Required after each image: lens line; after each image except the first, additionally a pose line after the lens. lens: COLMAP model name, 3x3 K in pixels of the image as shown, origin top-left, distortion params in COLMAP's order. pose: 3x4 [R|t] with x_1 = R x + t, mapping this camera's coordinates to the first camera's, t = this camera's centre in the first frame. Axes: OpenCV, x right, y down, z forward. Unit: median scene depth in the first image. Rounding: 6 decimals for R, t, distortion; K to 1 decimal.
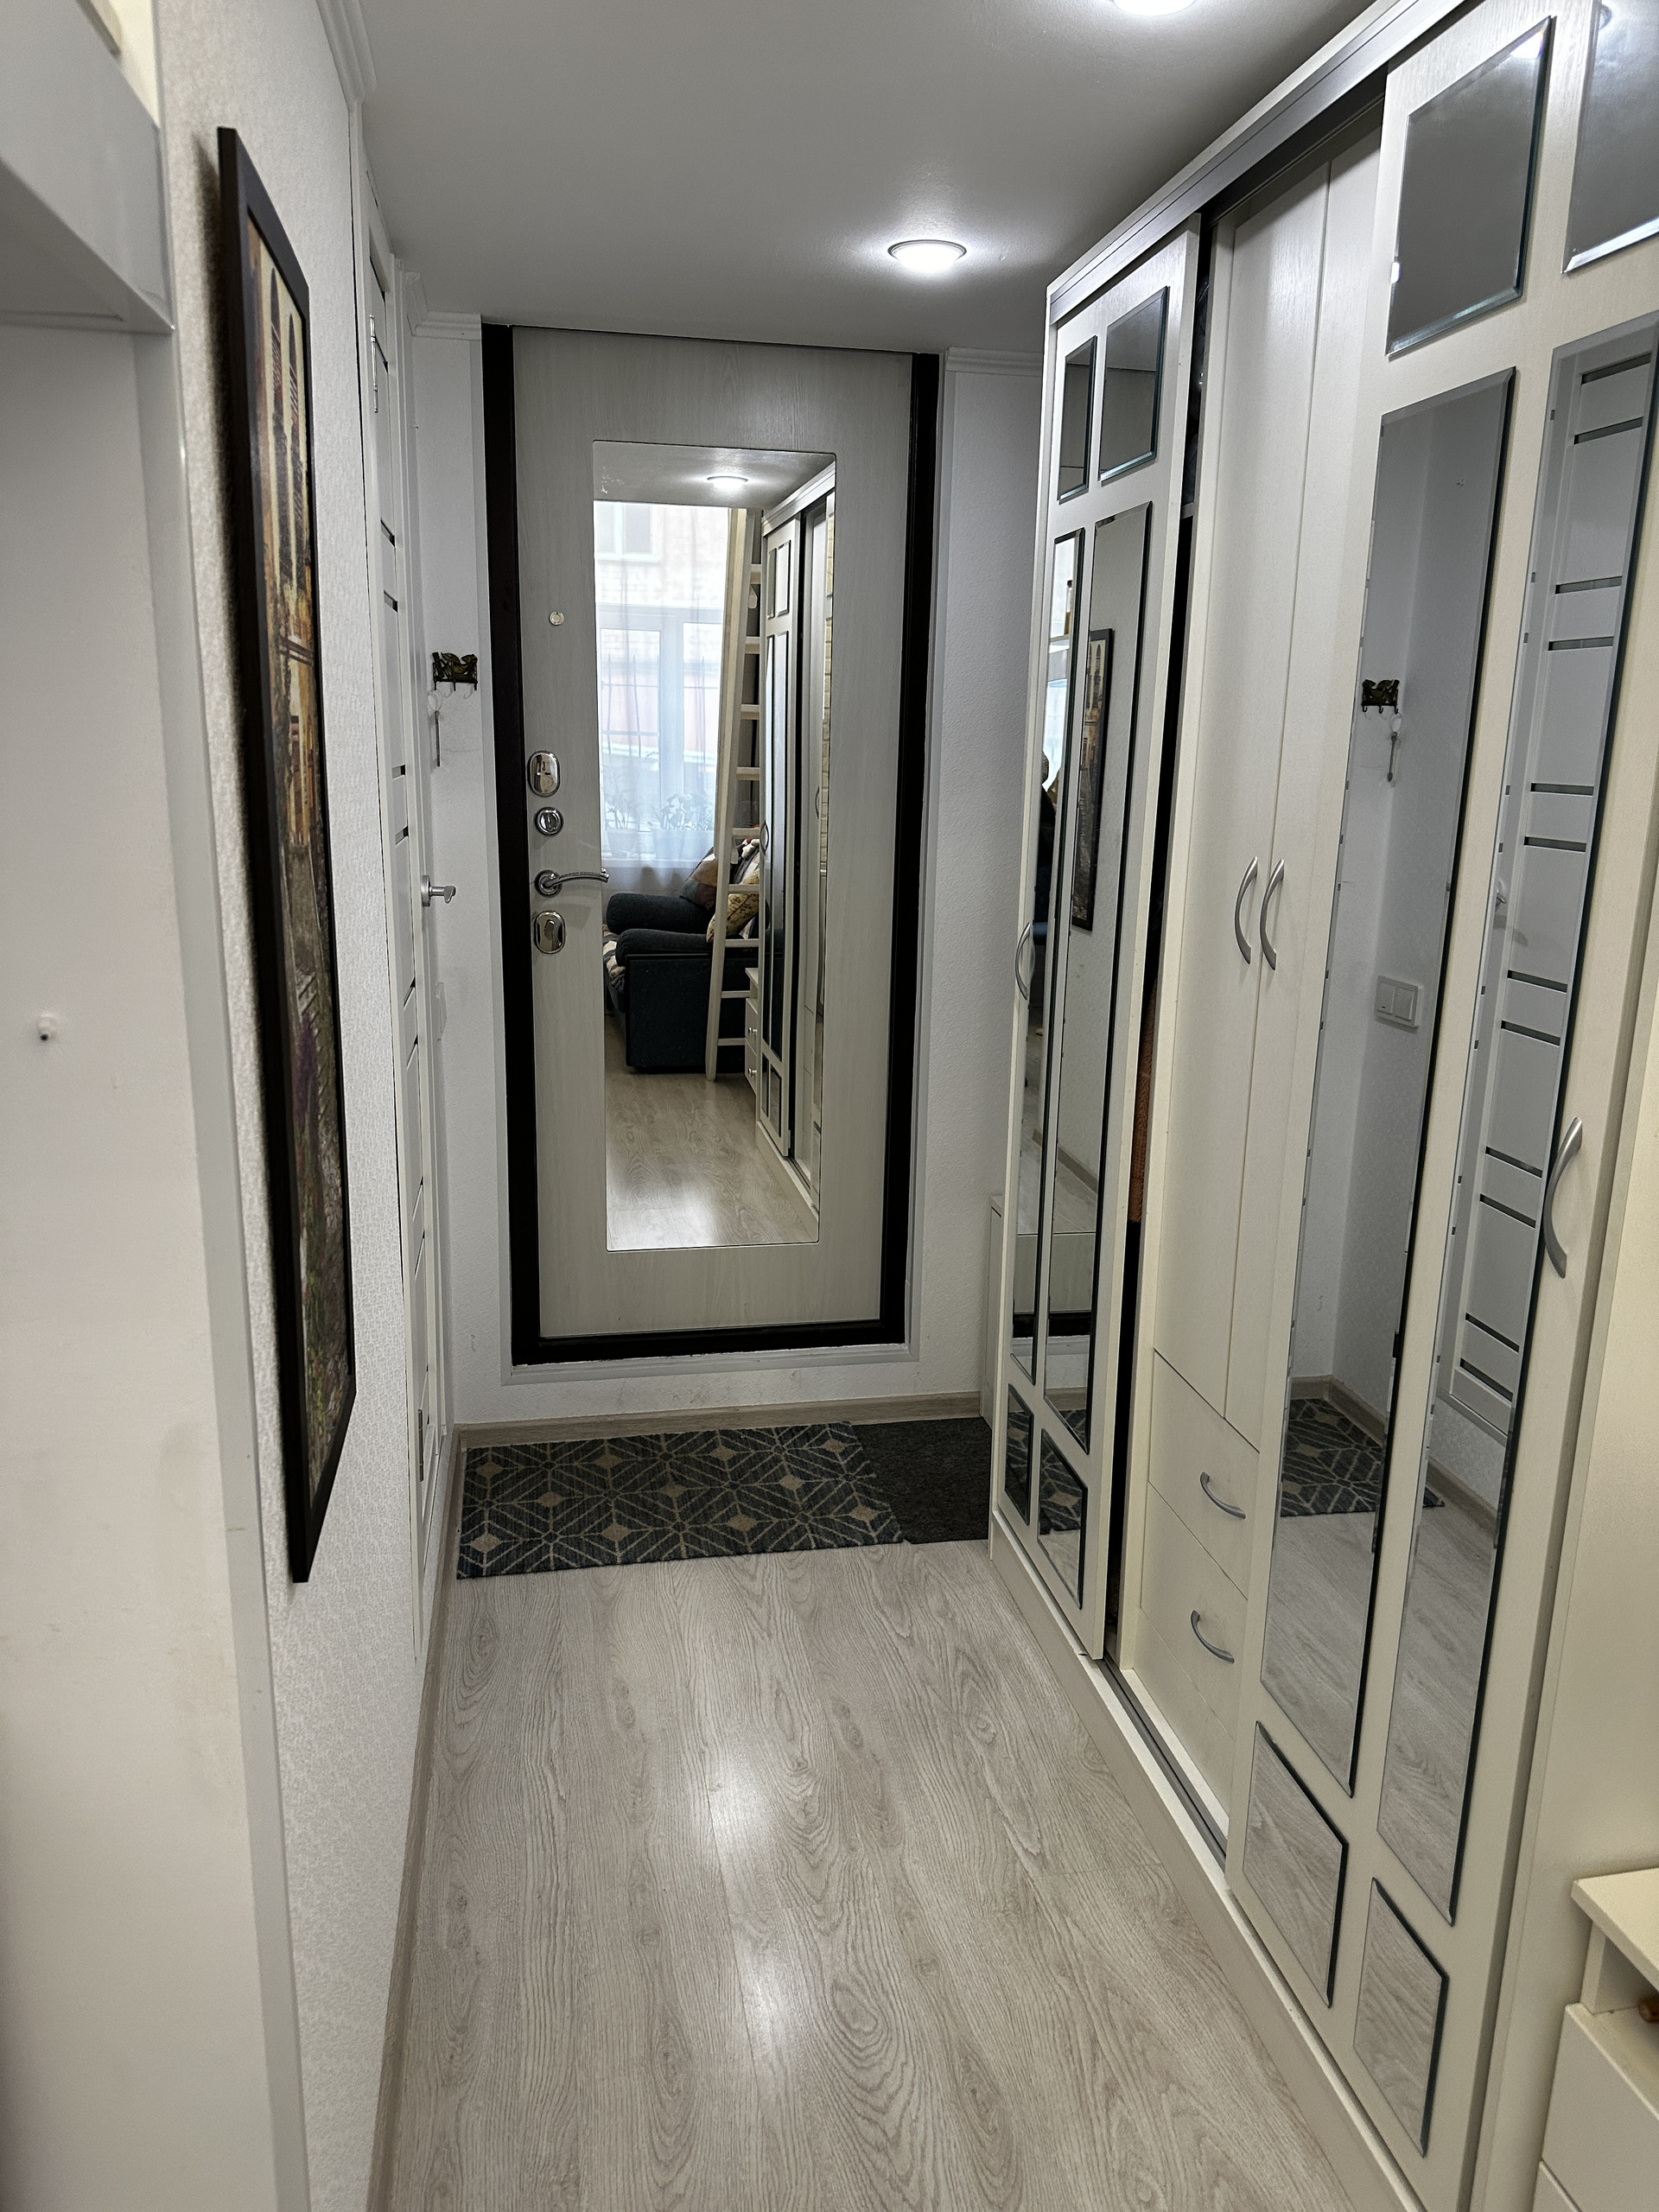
lens RADIAL K [[1541.8, 0, 822.4], [0, 1541.8, 1115.9], [0, 0, 1]] dist [0.164318, -0.307139]
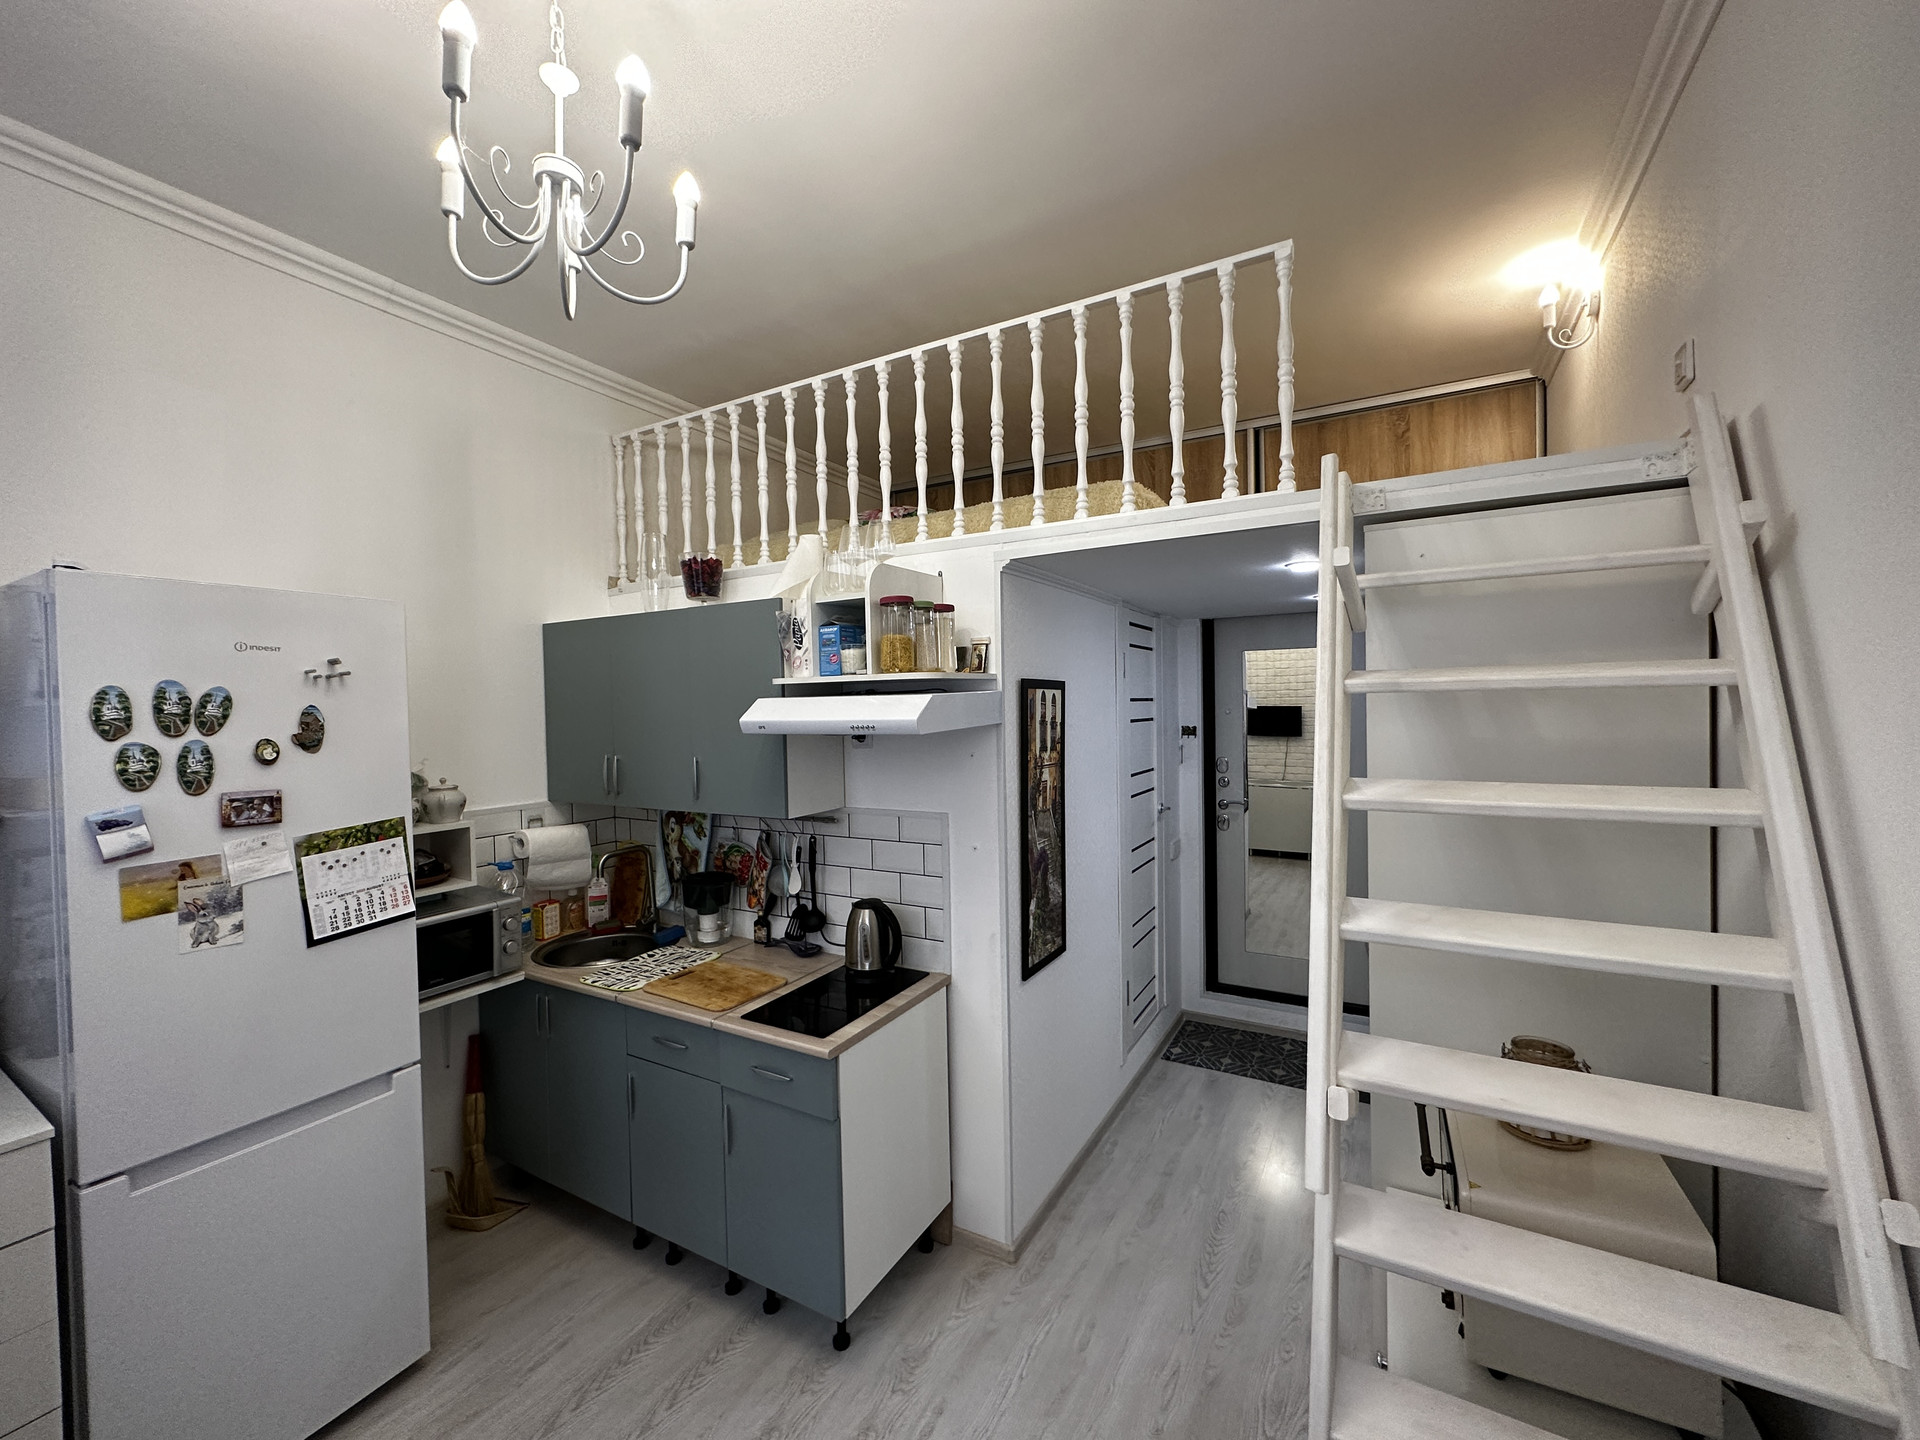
lens RADIAL K [[766.3, 0, 960.0], [0, 766.3, 720.0], [0, 0, 1]] dist [-0.003343, 0.000443]
pose [[0.762017, -0.022391, -0.647170, 0.357234], [-0.120994, 0.976878, -0.176264, -0.004033], [0.636153, 0.212620, 0.741688, -0.321251]]
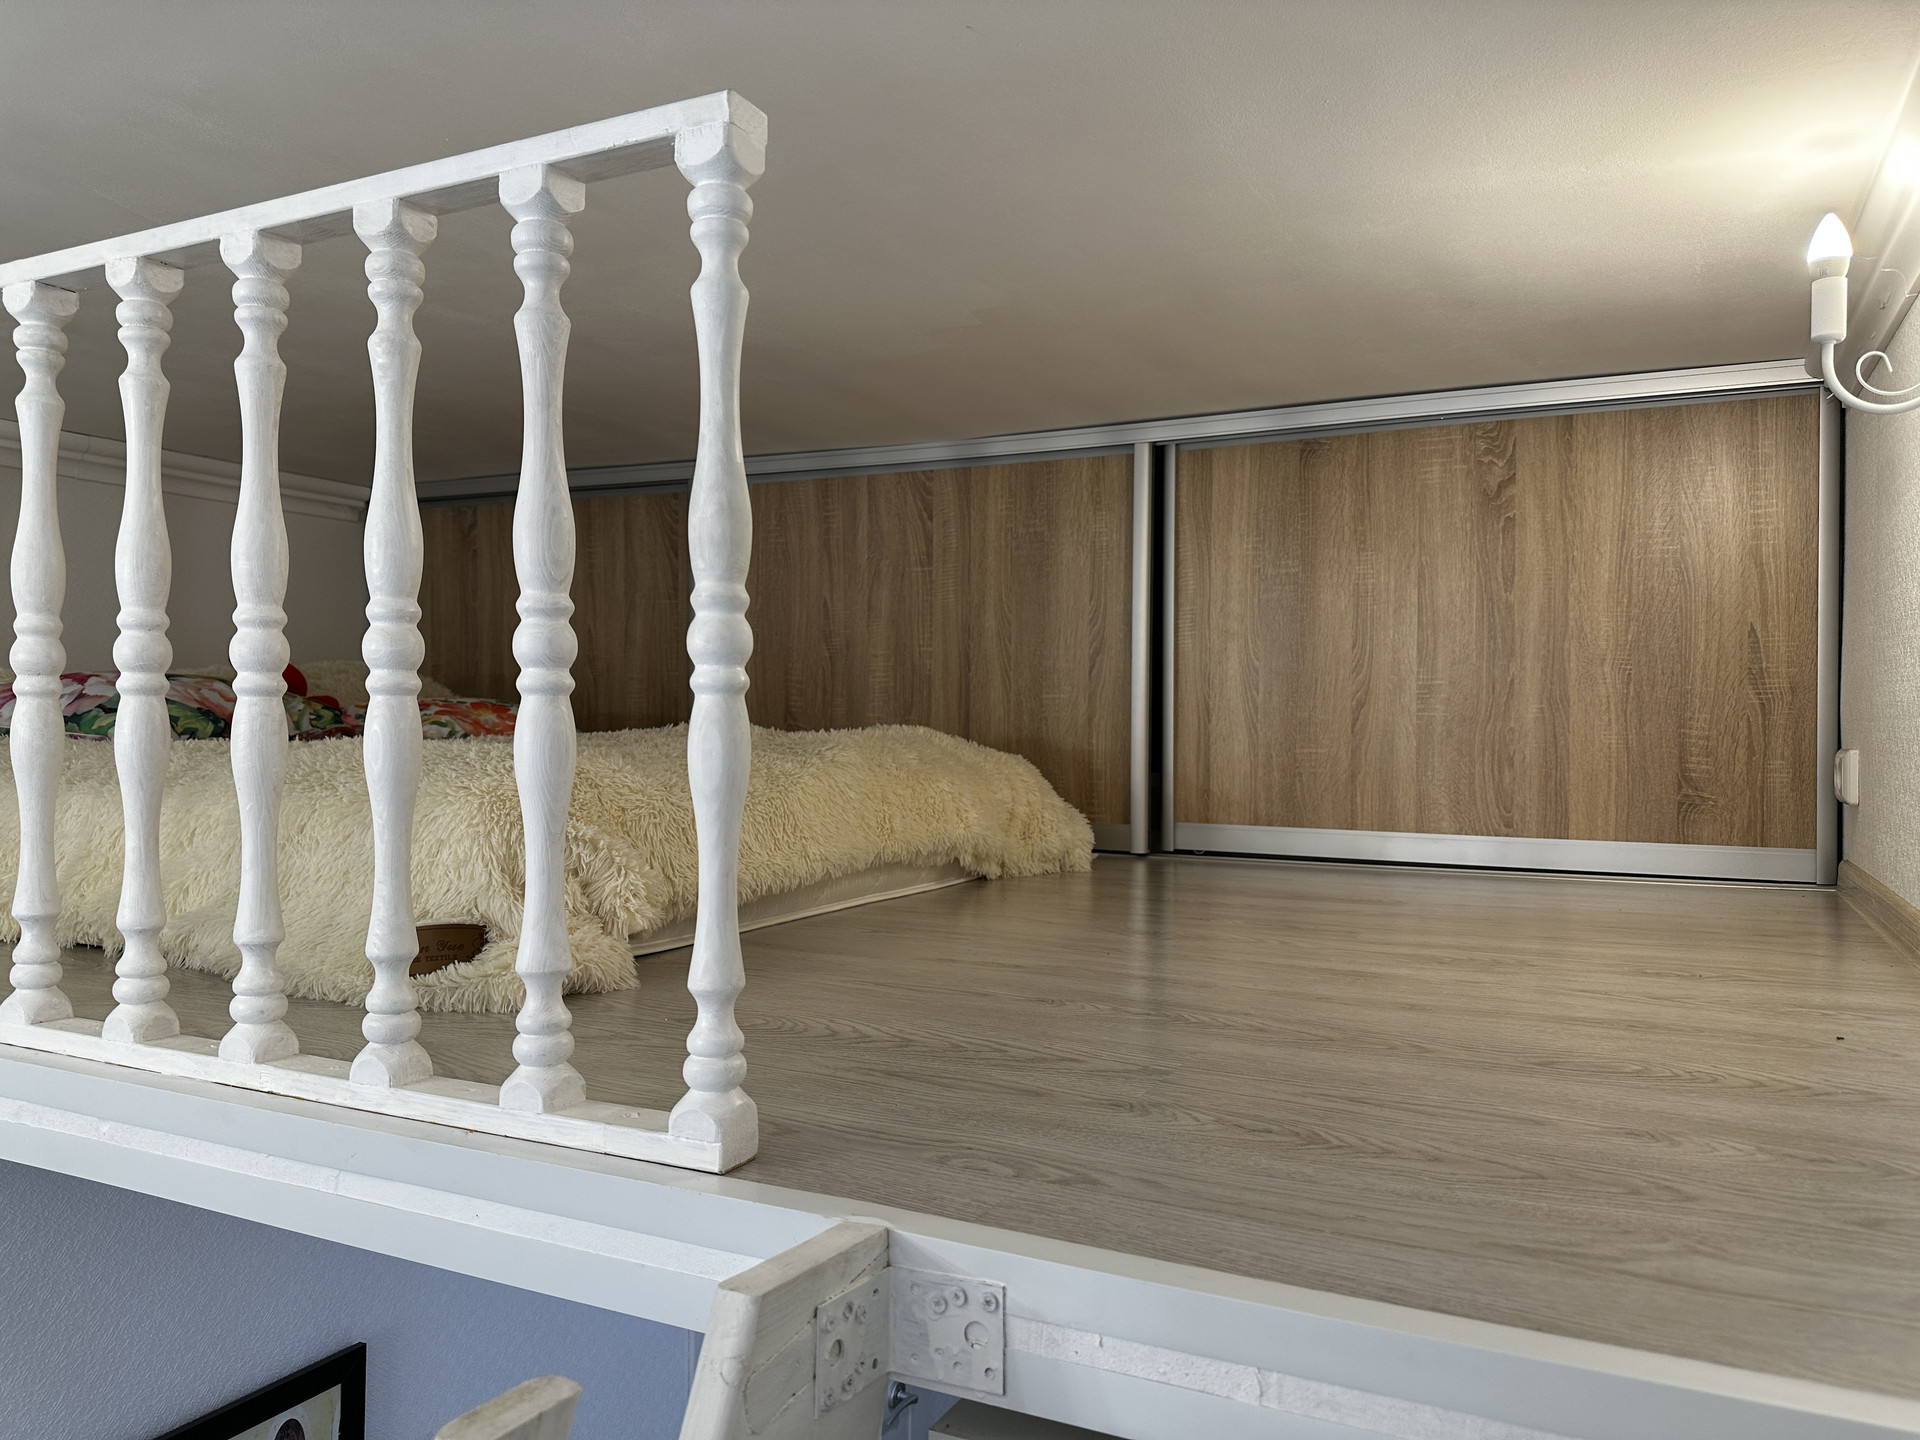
lens RADIAL K [[1338.3, 0, 957.9], [0, 1338.3, 728.5], [0, 0, 1]] dist [0.164318, -0.307139]
pose [[0.796402, -0.011763, -0.604653, 0.362229], [-0.135202, 0.971043, -0.196969, -0.382730], [0.589461, 0.238617, 0.771750, 0.102278]]
